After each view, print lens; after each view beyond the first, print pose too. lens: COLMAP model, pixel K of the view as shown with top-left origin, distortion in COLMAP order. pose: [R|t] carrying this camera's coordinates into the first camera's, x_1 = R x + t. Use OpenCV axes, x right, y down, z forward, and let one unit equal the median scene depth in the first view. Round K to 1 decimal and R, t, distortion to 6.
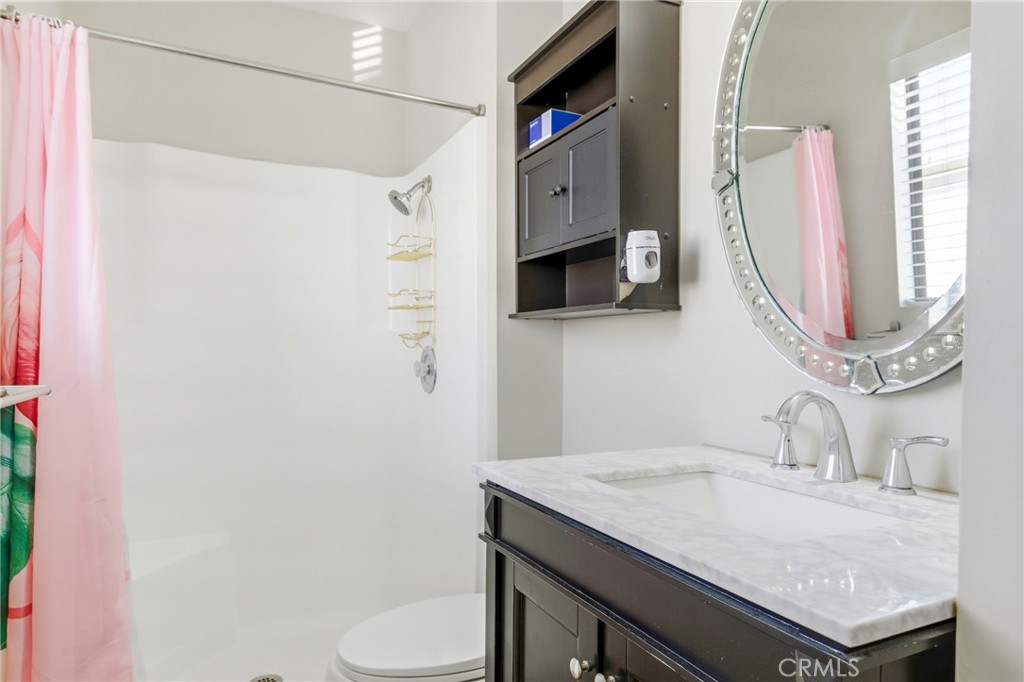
lens RADIAL K [[628.8, 0, 521.4], [0, 628.8, 354.0], [0, 0, 1]] dist [-0.010354, 0.011324]
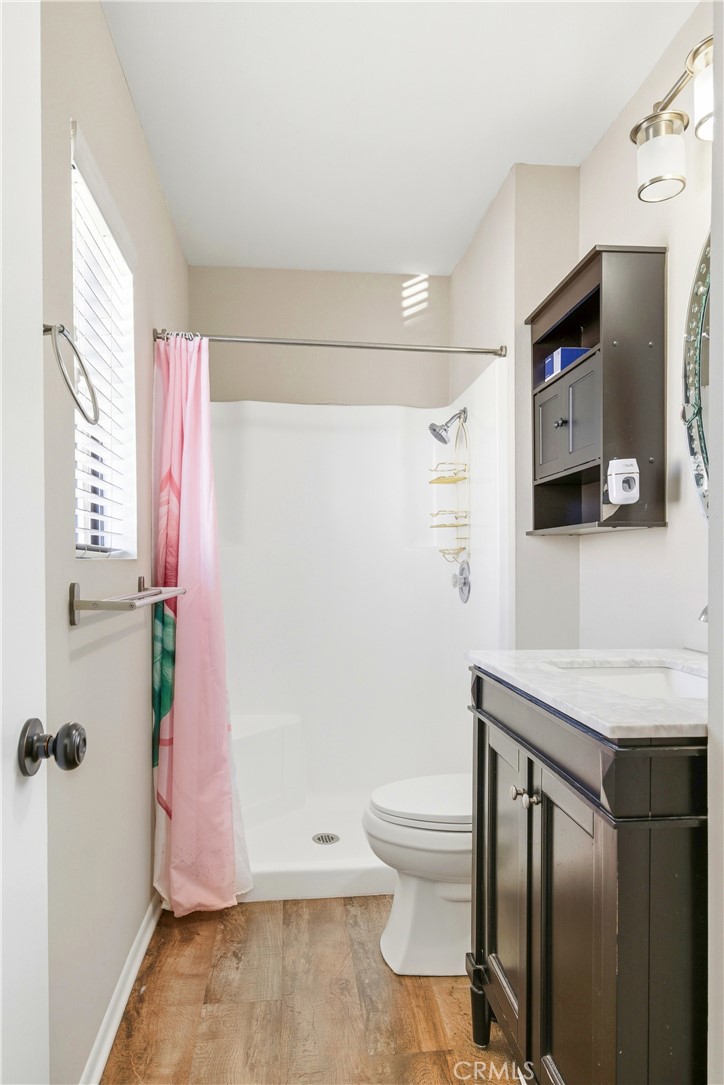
lens RADIAL K [[666.2, 0, 360.6], [0, 666.2, 545.8], [0, 0, 1]] dist [-0.010354, 0.011324]
pose [[0.936165, -0.010854, -0.351393, 0.156835], [-0.001416, 0.999399, -0.034640, 0.004544], [0.351558, 0.032926, 0.935587, -0.273387]]
